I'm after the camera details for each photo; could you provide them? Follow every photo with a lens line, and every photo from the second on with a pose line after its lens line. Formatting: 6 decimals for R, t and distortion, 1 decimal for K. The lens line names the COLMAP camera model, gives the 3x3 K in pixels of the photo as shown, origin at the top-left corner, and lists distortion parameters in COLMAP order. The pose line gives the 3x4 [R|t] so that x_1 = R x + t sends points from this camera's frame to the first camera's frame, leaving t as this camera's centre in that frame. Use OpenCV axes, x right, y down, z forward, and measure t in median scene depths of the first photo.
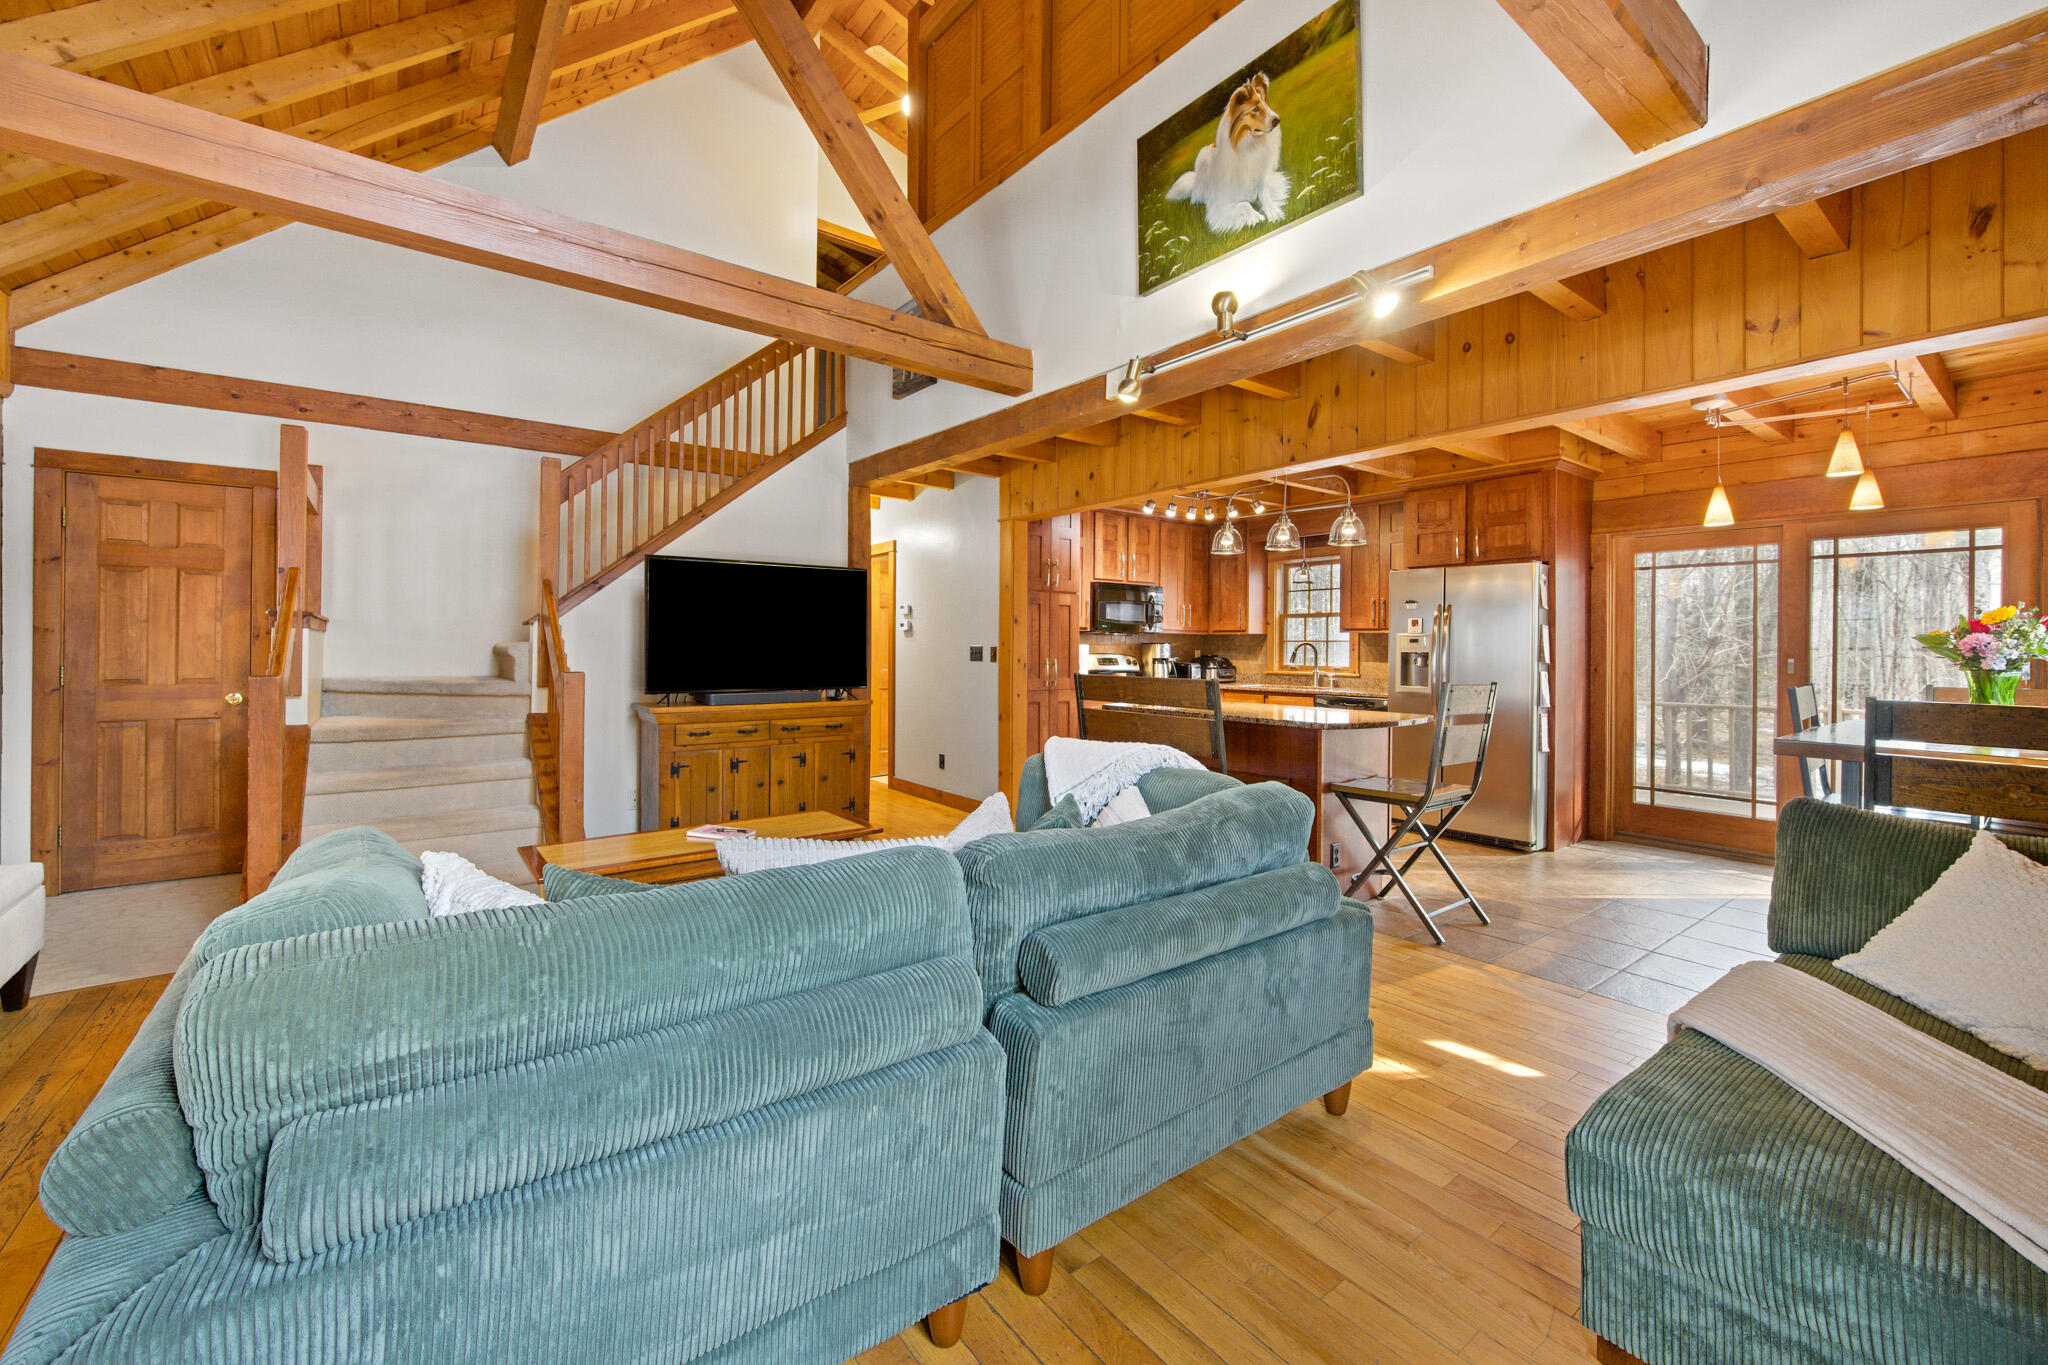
lens RADIAL K [[821.0, 0, 1023.9], [0, 821.0, 634.2], [0, 0, 1]] dist [-0.003244, 0.001030]
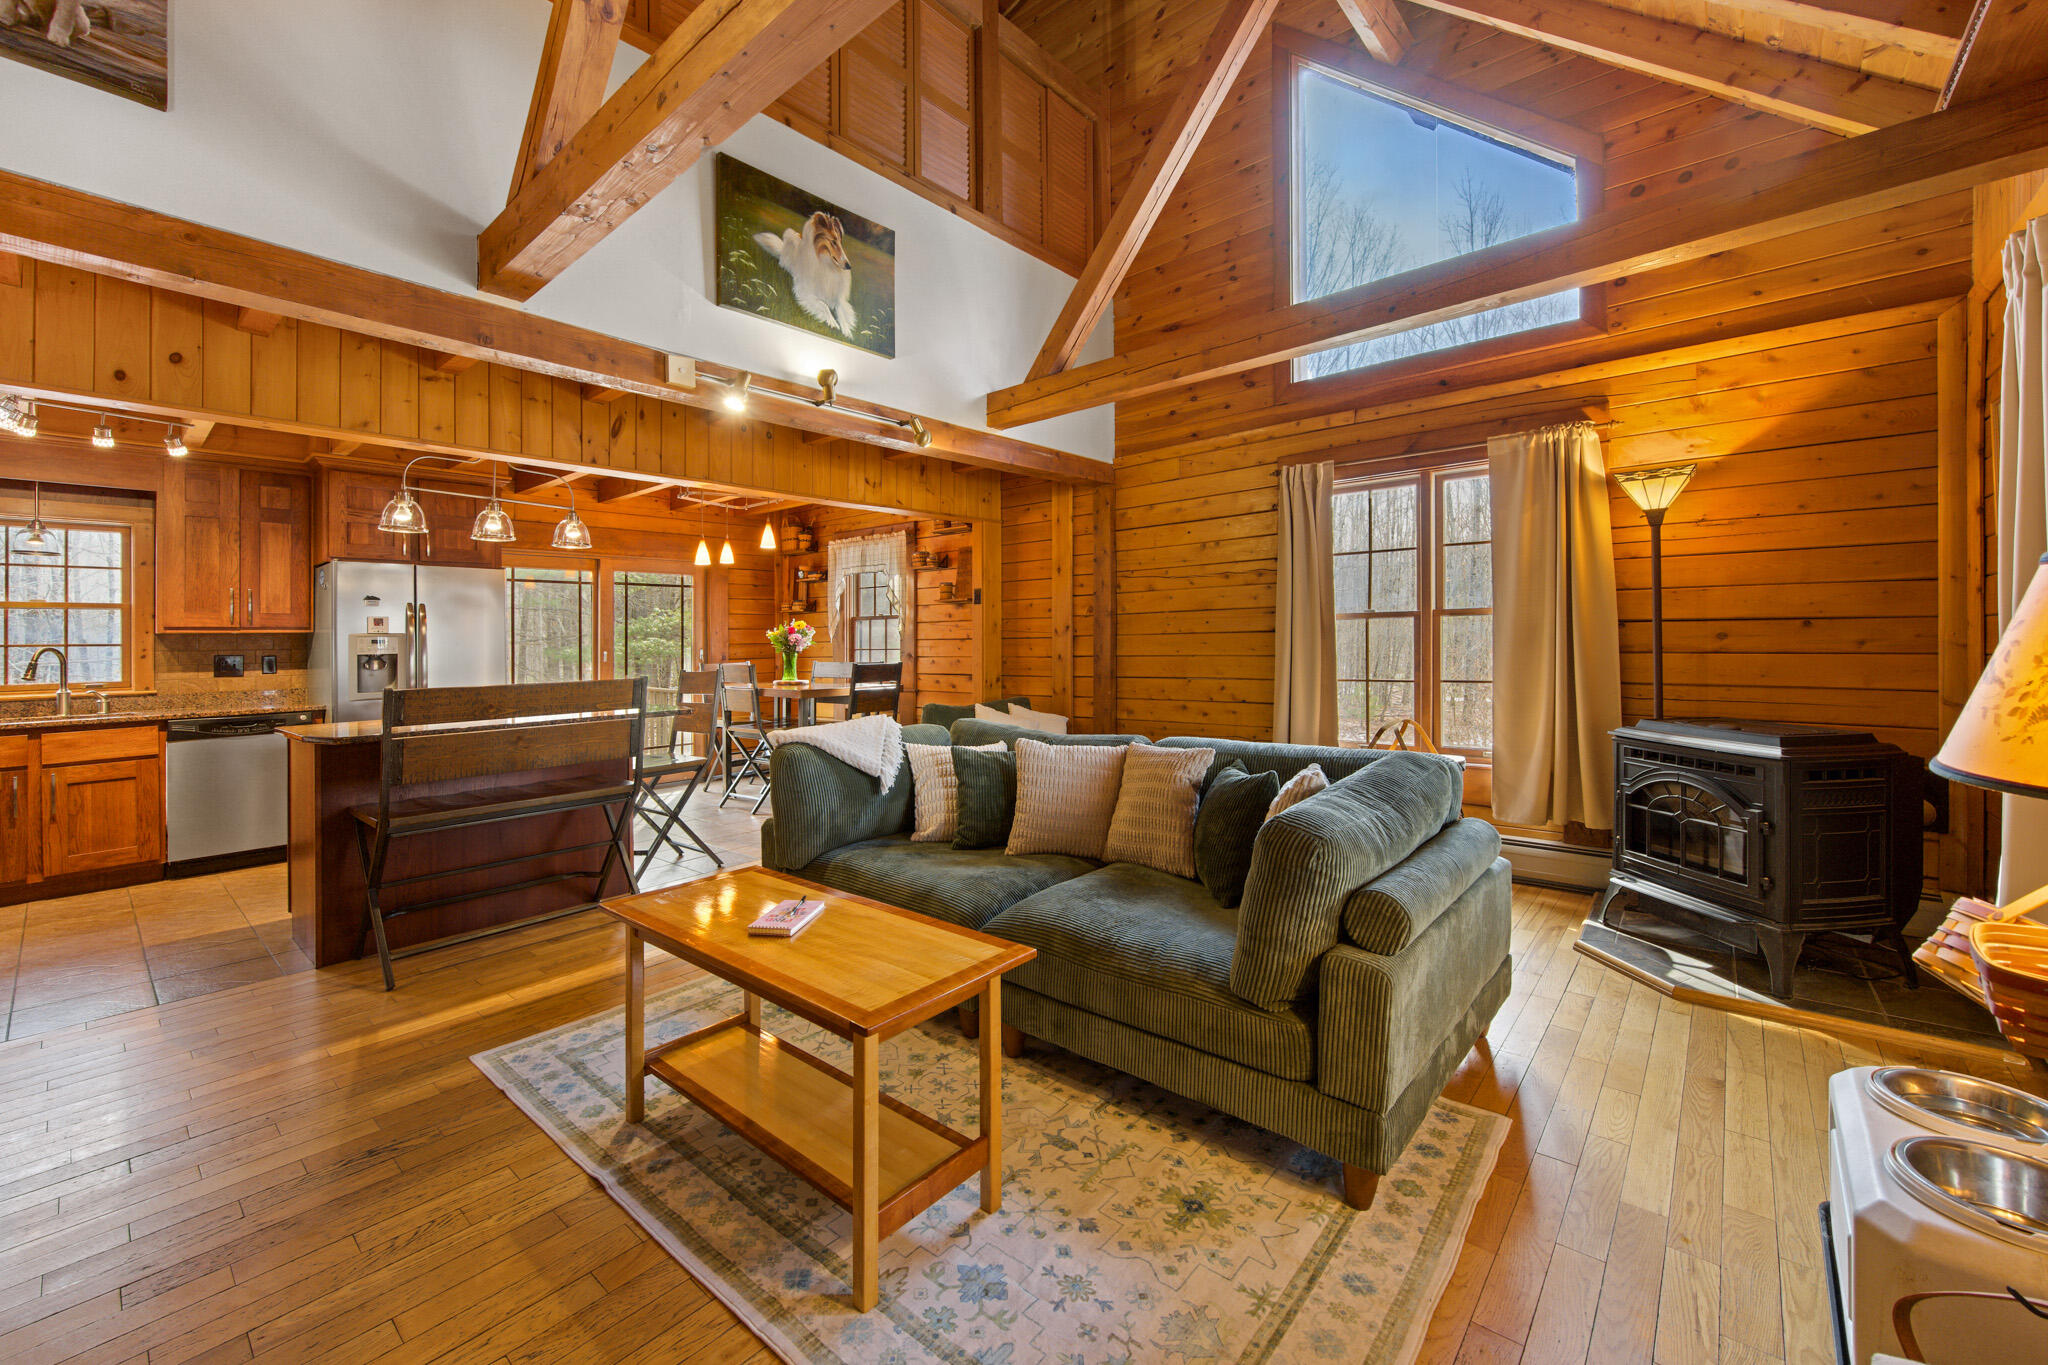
lens RADIAL K [[821.0, 0, 1011.9], [0, 821.0, 629.4], [0, 0, 1]] dist [-0.003244, 0.001030]
pose [[-0.195413, 0.007999, 0.980688, -0.671867], [0.001744, 0.999968, -0.007809, 0.003637], [-0.980720, 0.000184, -0.195421, 0.602526]]
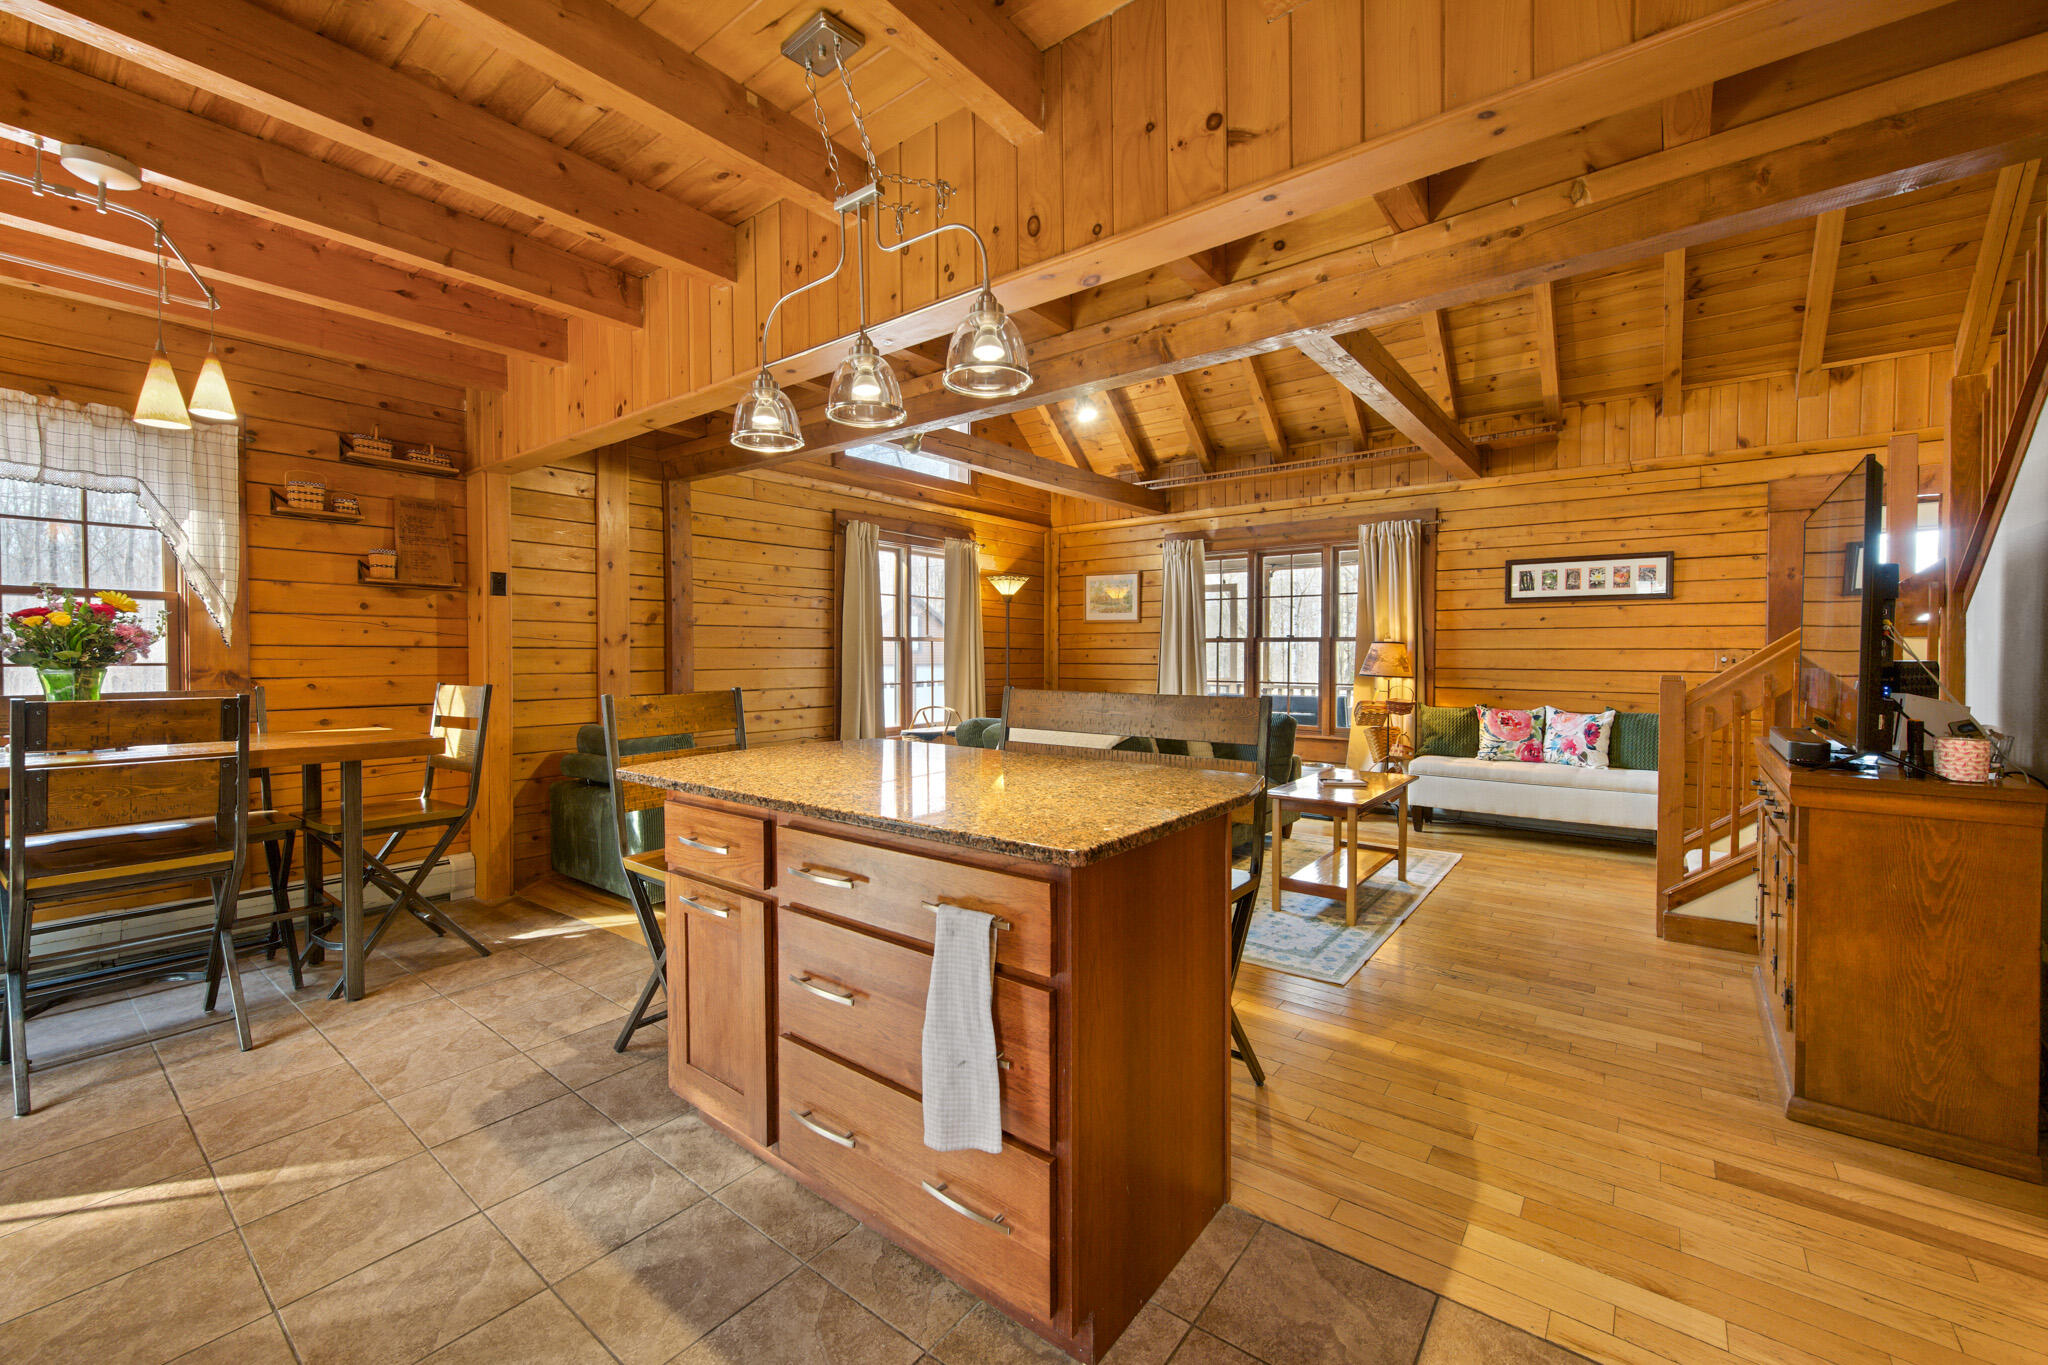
lens RADIAL K [[821.0, 0, 1014.8], [0, 821.0, 667.9], [0, 0, 1]] dist [-0.003244, 0.001030]
pose [[-0.969702, -0.004150, -0.244254, 0.339469], [-0.004666, 0.999988, 0.001537, 0.026855], [0.244244, 0.002630, -0.969710, 1.414581]]
